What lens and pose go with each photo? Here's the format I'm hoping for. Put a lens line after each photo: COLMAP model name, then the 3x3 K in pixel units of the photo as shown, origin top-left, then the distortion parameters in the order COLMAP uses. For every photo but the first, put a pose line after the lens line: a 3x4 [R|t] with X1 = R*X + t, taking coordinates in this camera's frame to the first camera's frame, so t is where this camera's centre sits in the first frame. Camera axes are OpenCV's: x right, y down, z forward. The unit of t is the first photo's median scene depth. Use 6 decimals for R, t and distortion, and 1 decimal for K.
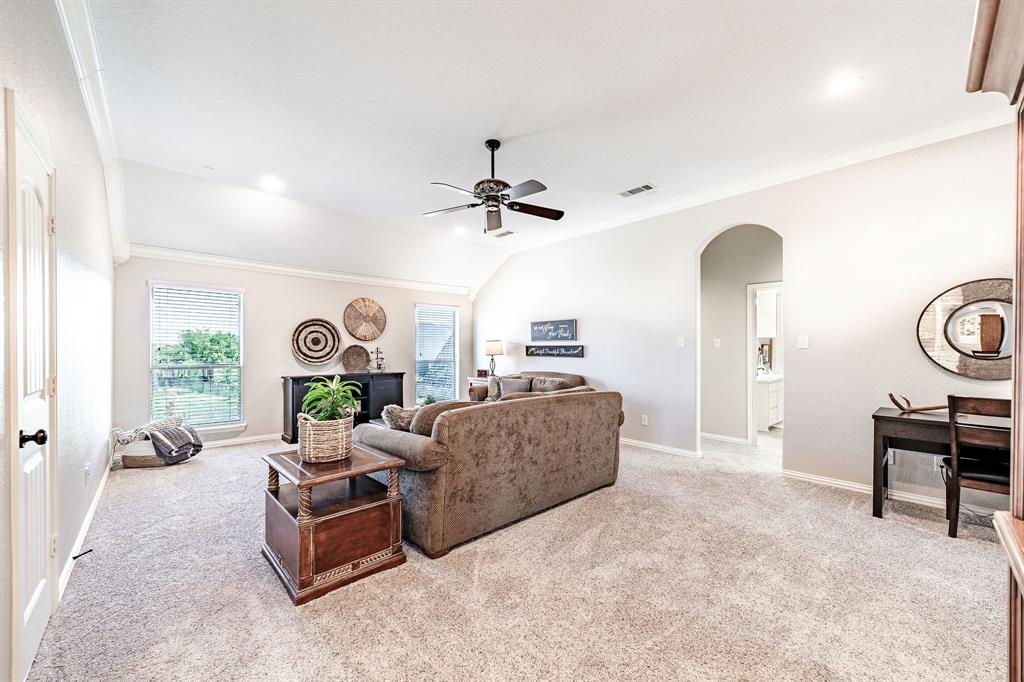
lens RADIAL K [[399.2, 0, 515.9], [0, 399.2, 349.1], [0, 0, 1]] dist [-0.001963, 0.000004]
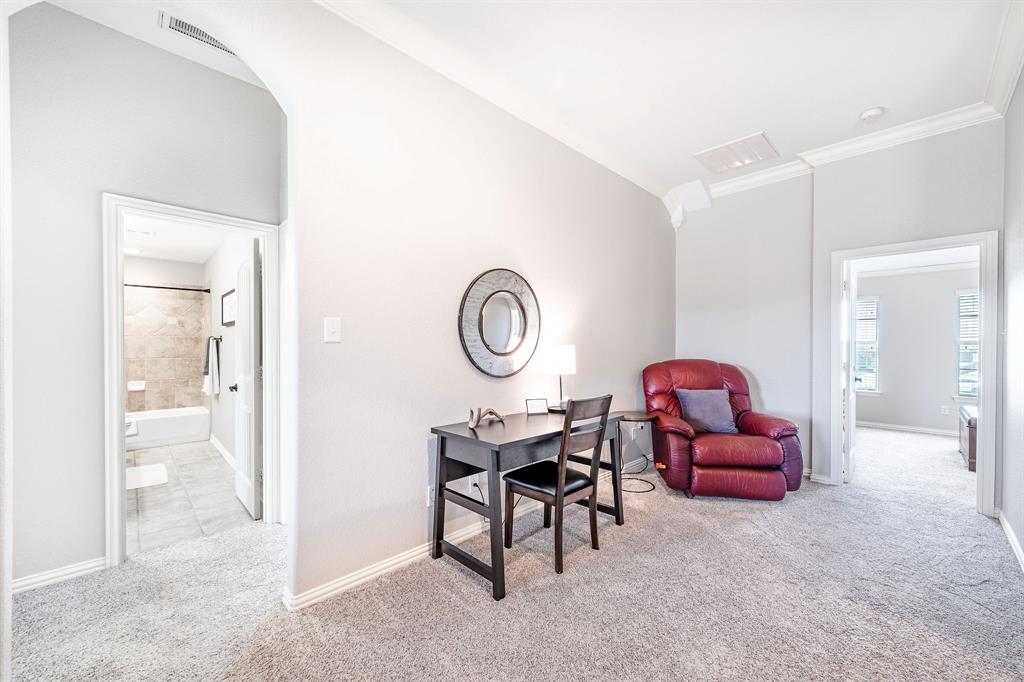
lens RADIAL K [[399.2, 0, 515.9], [0, 399.2, 349.1], [0, 0, 1]] dist [-0.001963, 0.000004]
pose [[-0.030892, -0.007709, 0.999493, 0.226424], [0.004271, 0.999960, 0.007844, 0.003810], [-0.999514, 0.004511, -0.030858, 0.907784]]
